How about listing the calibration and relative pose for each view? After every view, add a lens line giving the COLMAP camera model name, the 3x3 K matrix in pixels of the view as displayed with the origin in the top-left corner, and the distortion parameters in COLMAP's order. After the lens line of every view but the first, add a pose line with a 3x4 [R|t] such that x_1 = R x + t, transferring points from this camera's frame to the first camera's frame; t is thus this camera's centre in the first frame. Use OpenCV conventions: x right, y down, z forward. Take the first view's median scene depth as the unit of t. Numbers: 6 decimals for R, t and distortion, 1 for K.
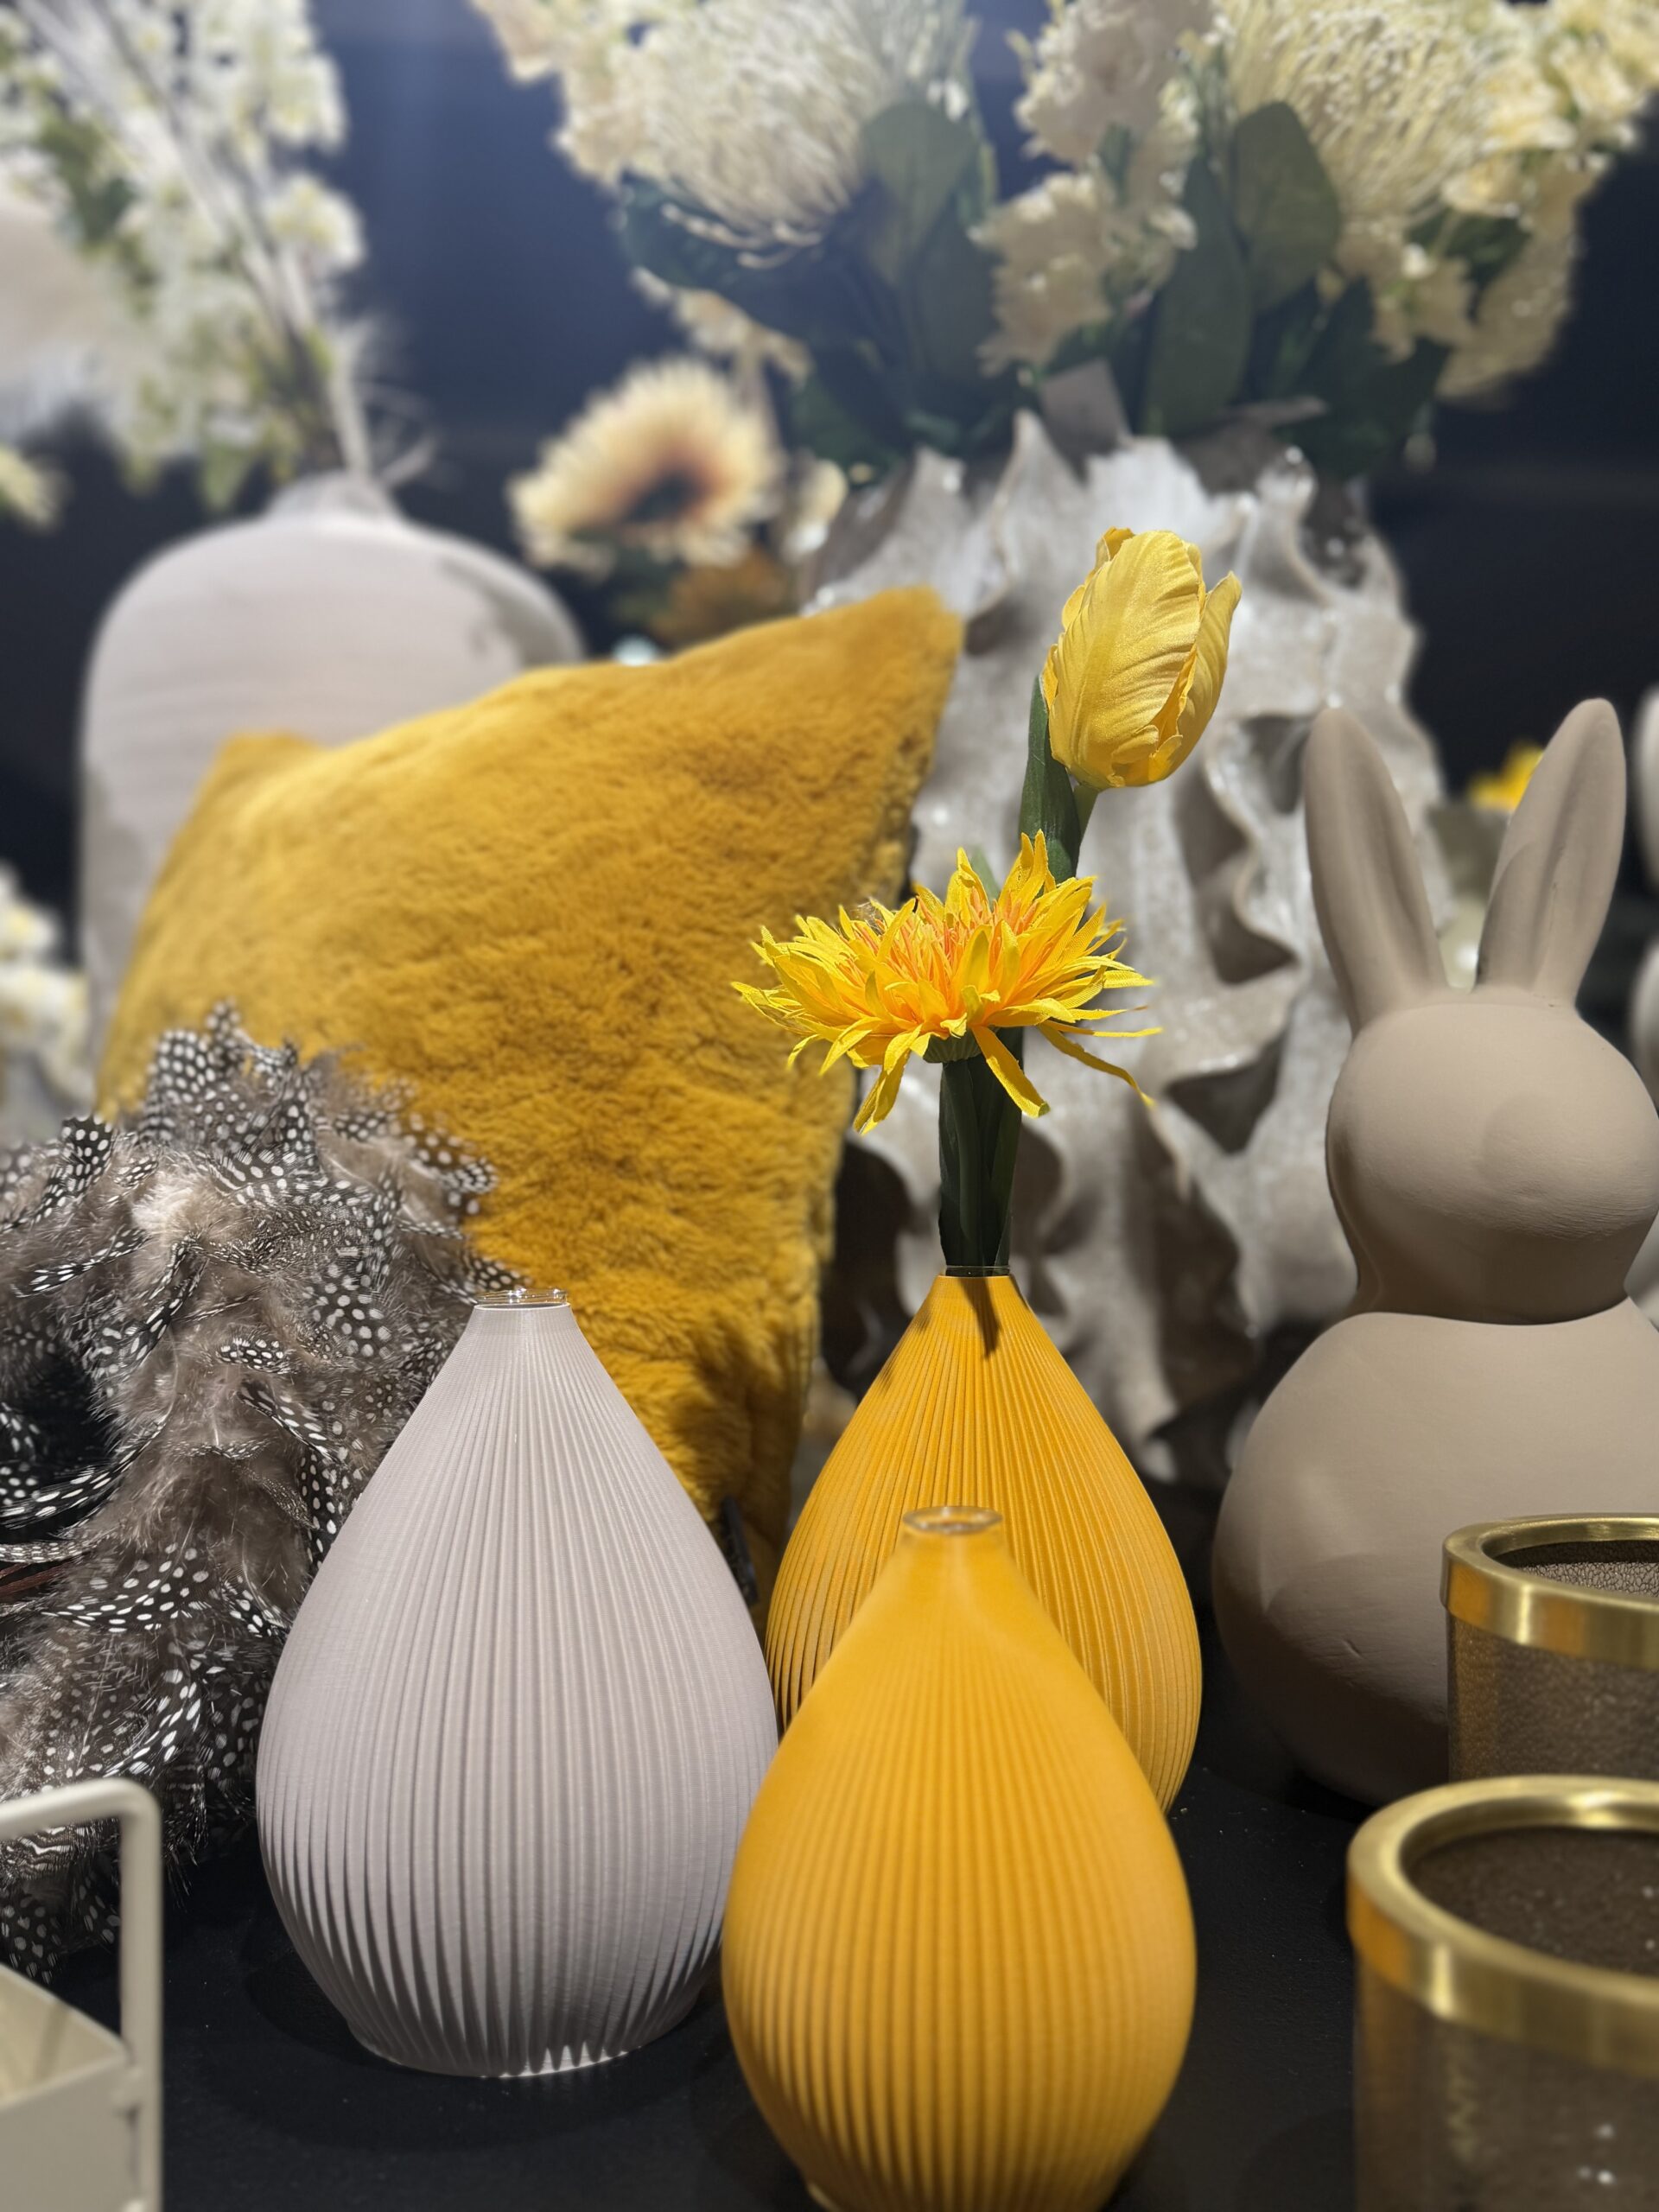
lens RADIAL K [[1817.7, 0, 829.7], [0, 1817.7, 1144.5], [0, 0, 1]] dist [0.115835, -0.004933]
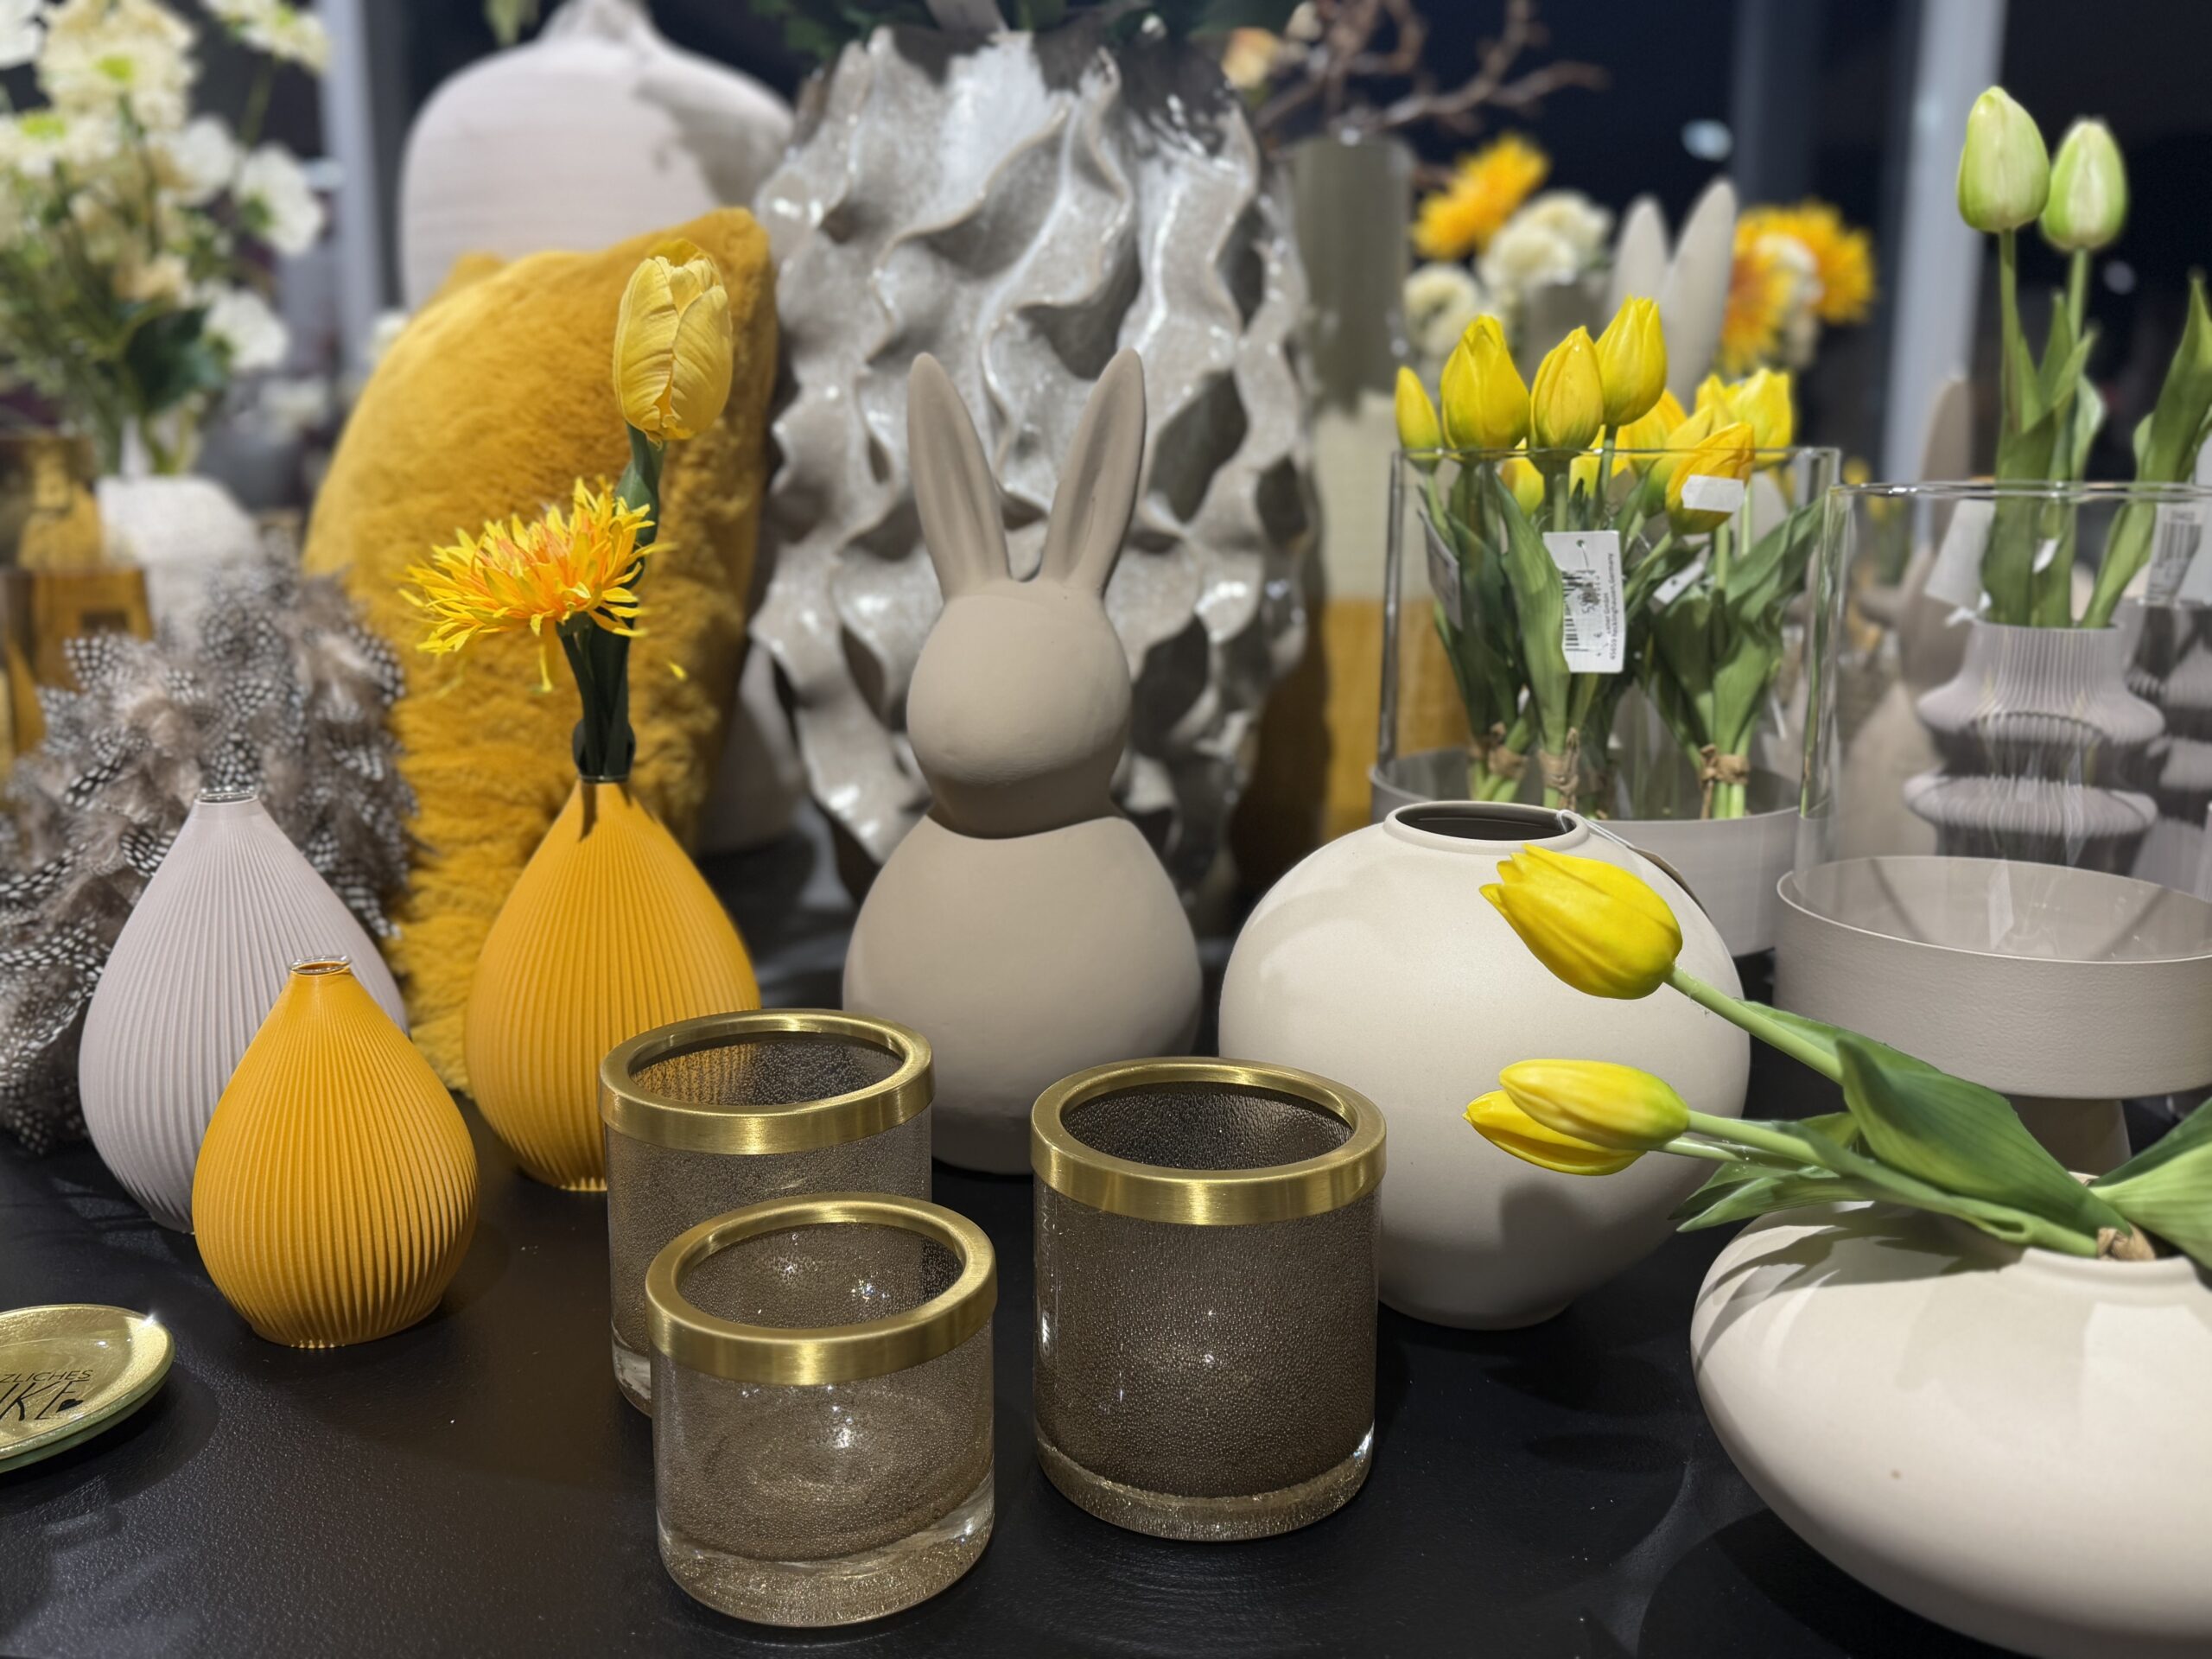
lens RADIAL K [[1817.7, 0, 1106.0], [0, 1817.7, 829.5], [0, 0, 1]] dist [0.115835, -0.004933]
pose [[0.962167, 0.071546, -0.262900, 0.705483], [-0.015921, 0.978022, 0.207893, -0.164970], [0.271996, -0.195842, 0.942159, -0.228088]]
